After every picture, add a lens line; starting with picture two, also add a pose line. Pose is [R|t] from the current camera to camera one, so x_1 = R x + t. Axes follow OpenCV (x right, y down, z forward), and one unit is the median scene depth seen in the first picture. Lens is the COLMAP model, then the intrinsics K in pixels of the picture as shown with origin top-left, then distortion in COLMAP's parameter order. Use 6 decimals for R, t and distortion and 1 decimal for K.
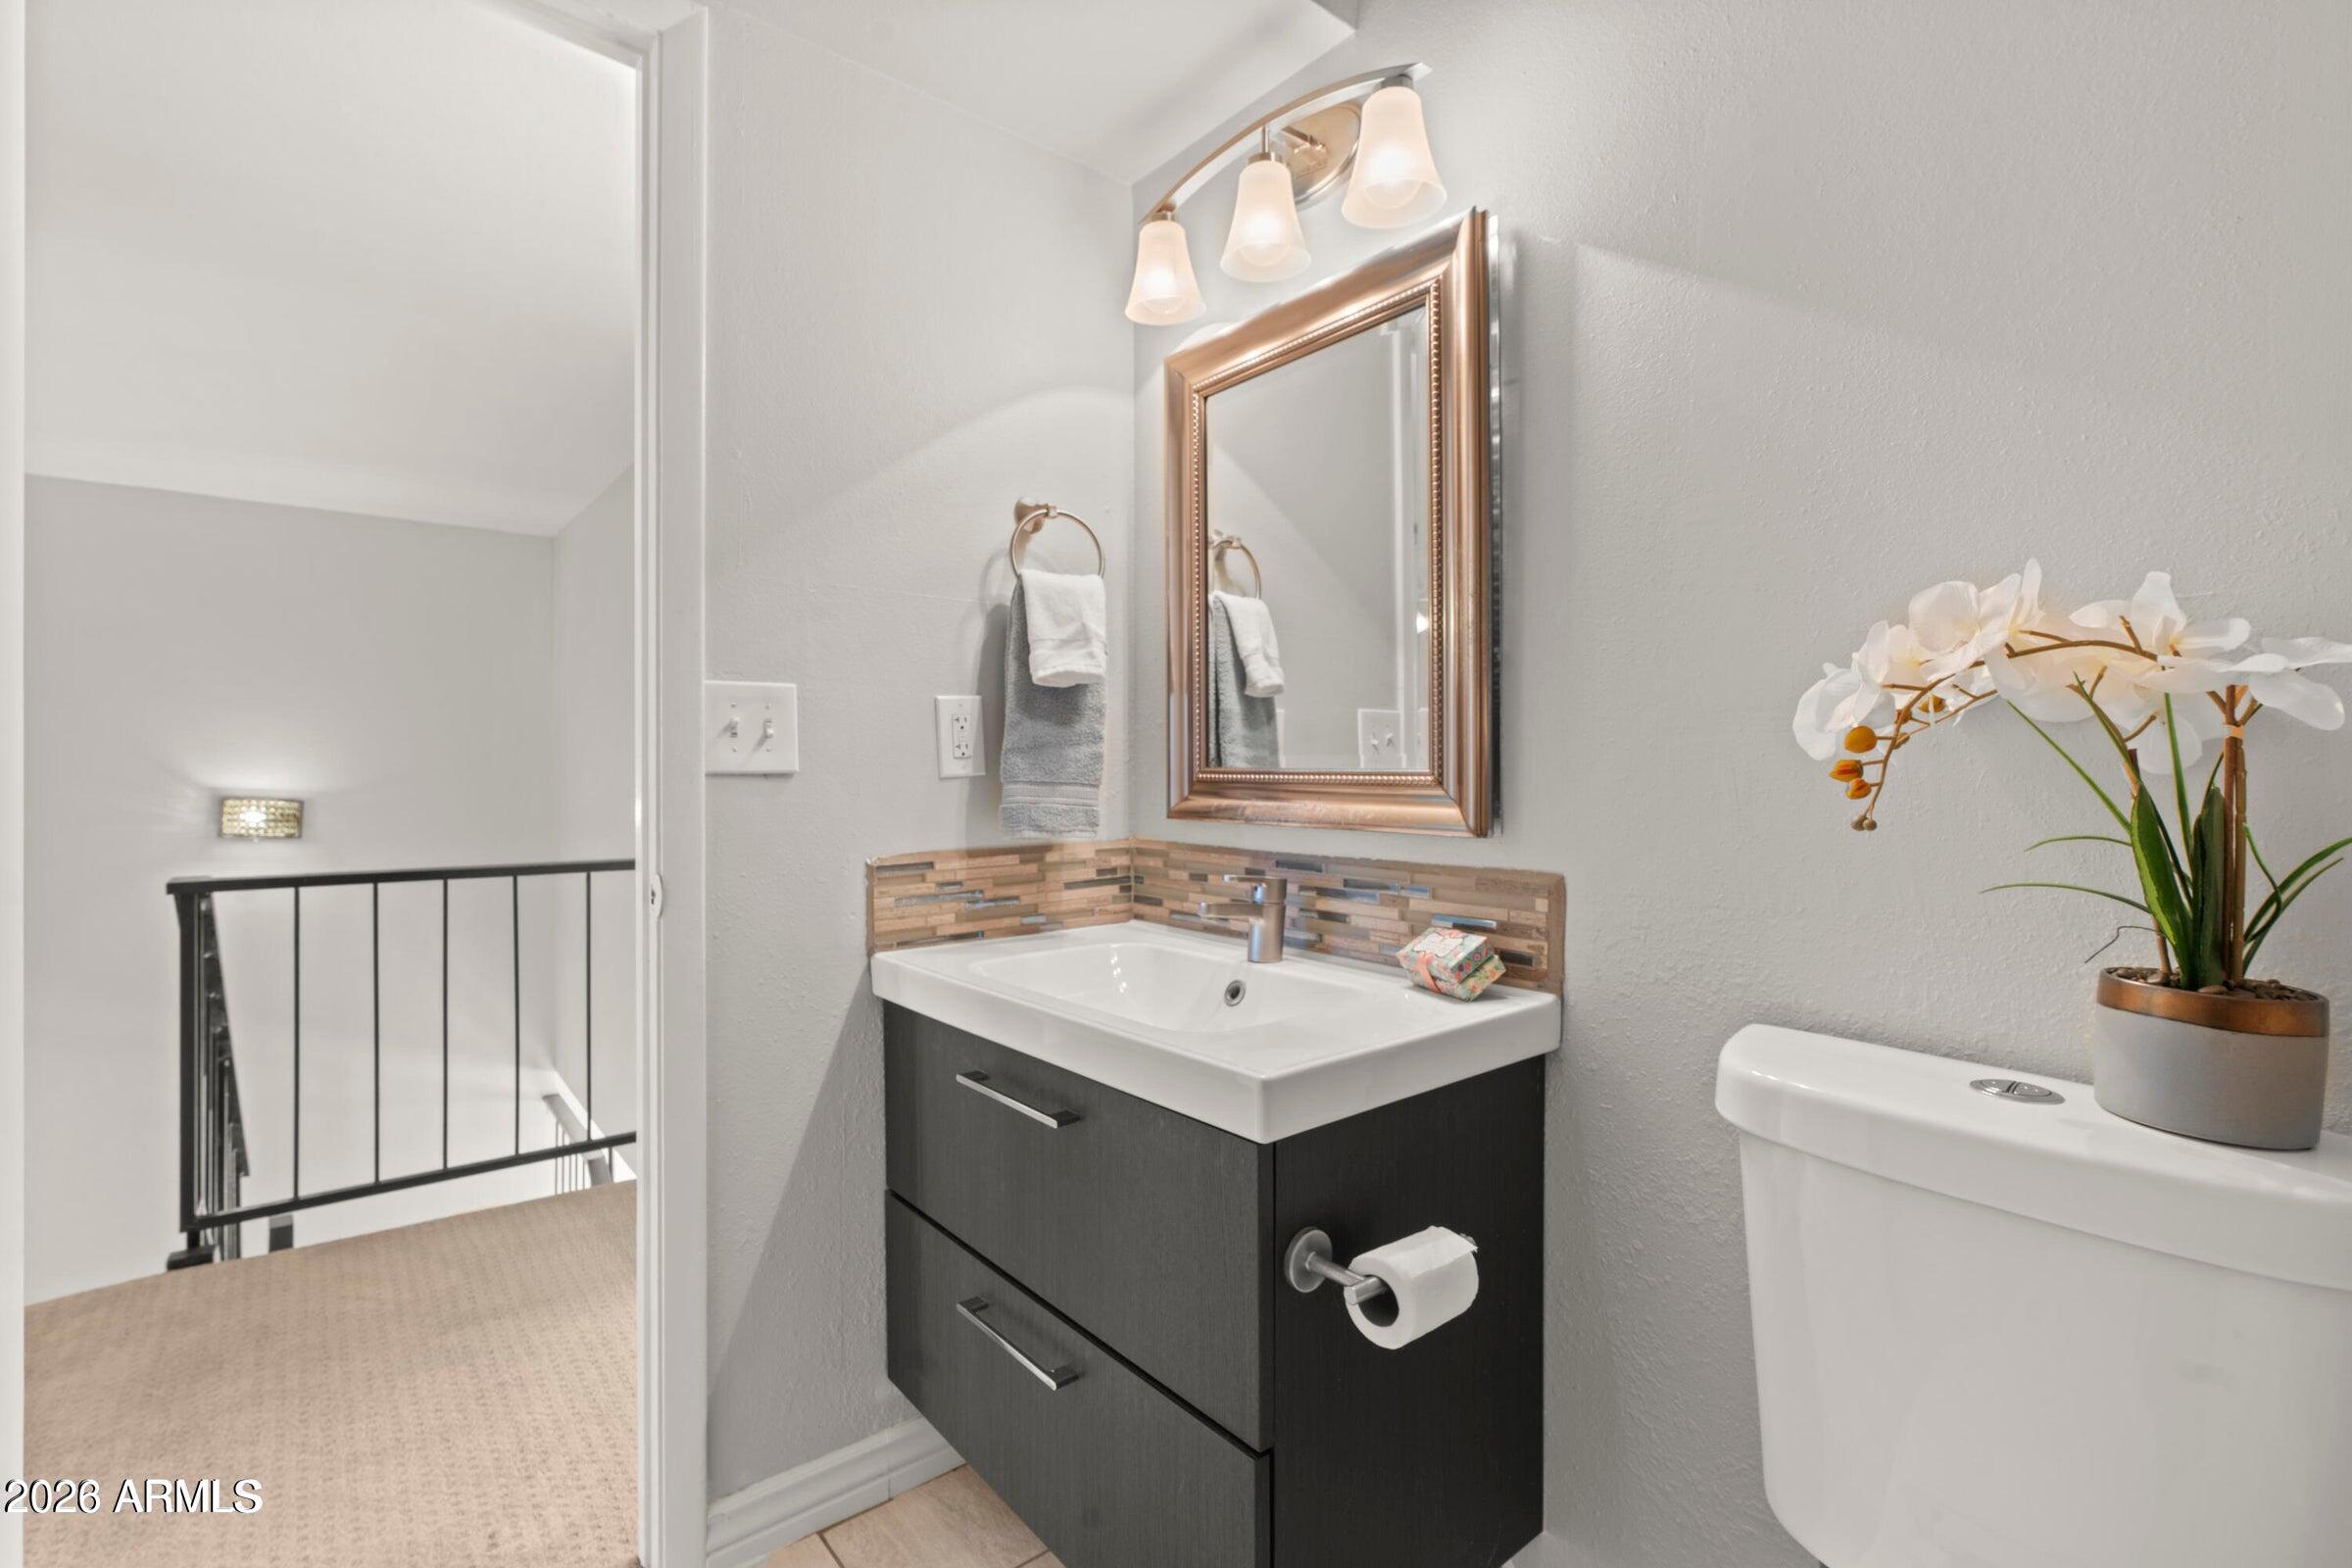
lens RADIAL K [[1079.6, 0, 1188.5], [0, 1079.6, 776.2], [0, 0, 1]] dist [-0.016089, 0.005887]
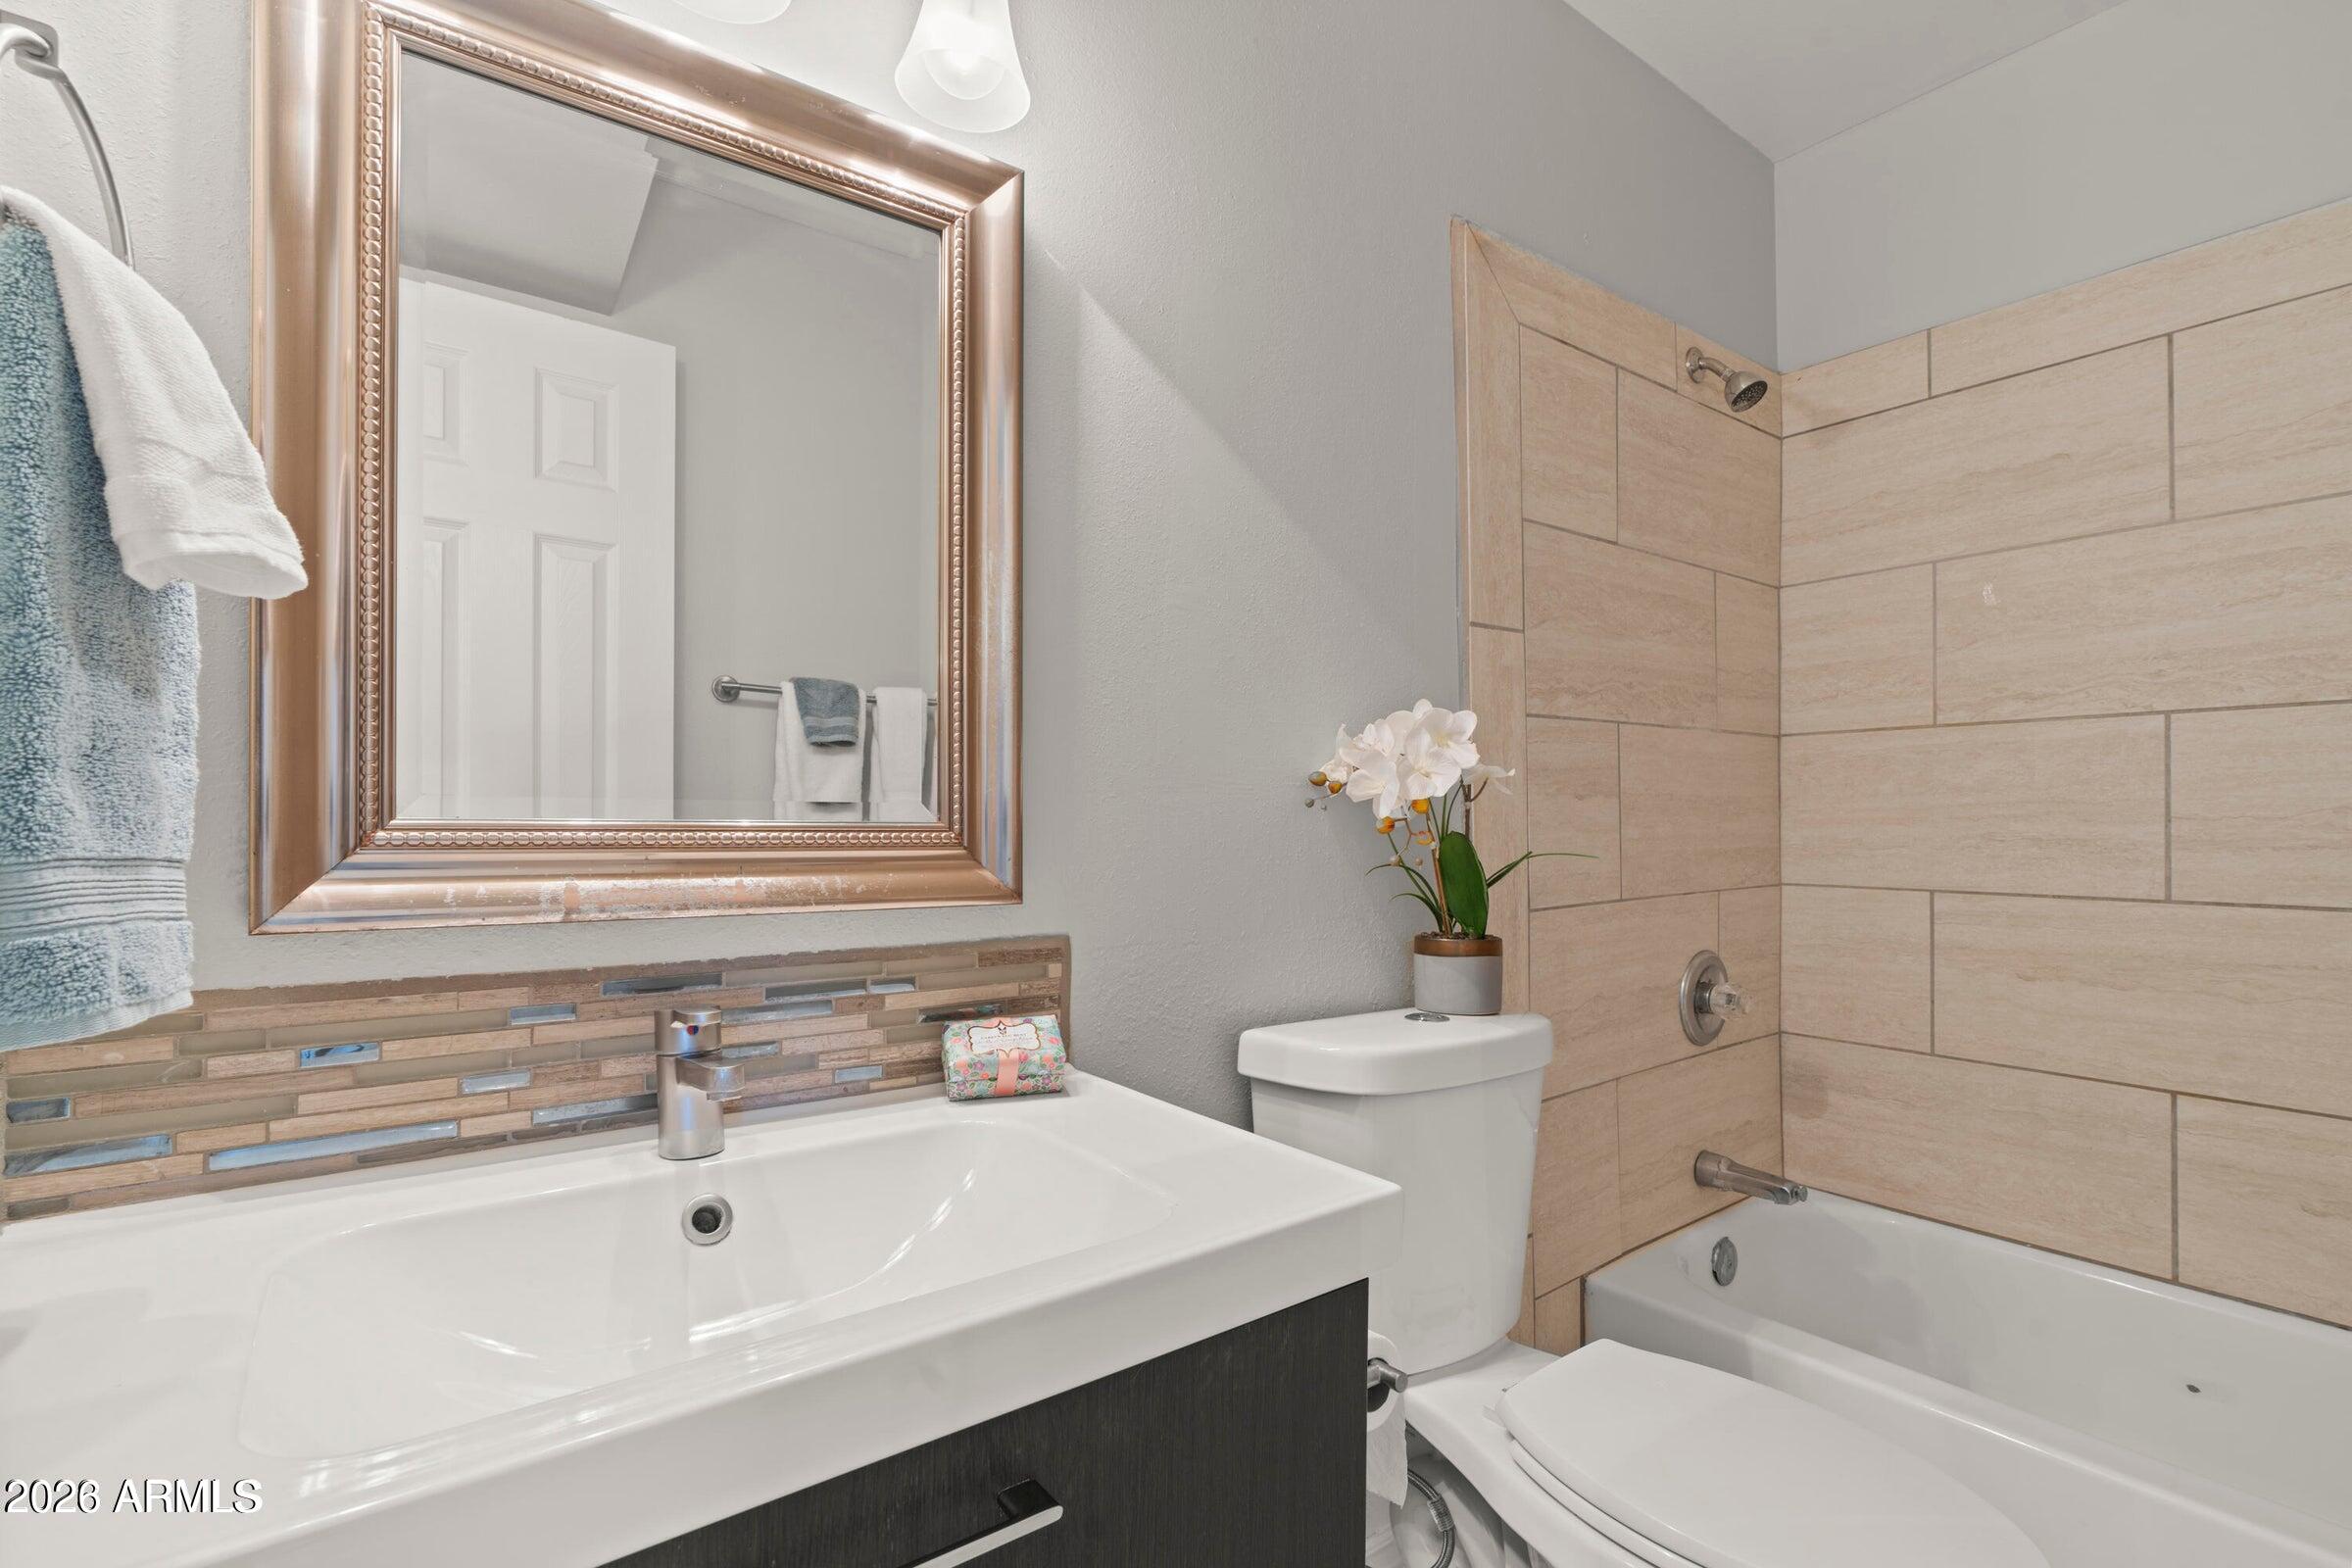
lens RADIAL K [[1079.6, 0, 1190.4], [0, 1079.6, 799.9], [0, 0, 1]] dist [-0.016089, 0.005887]
pose [[0.050755, 0.020401, 0.998503, -0.529768], [0.001403, 0.999789, -0.020498, -0.006342], [-0.998710, 0.002442, 0.050715, 0.750007]]
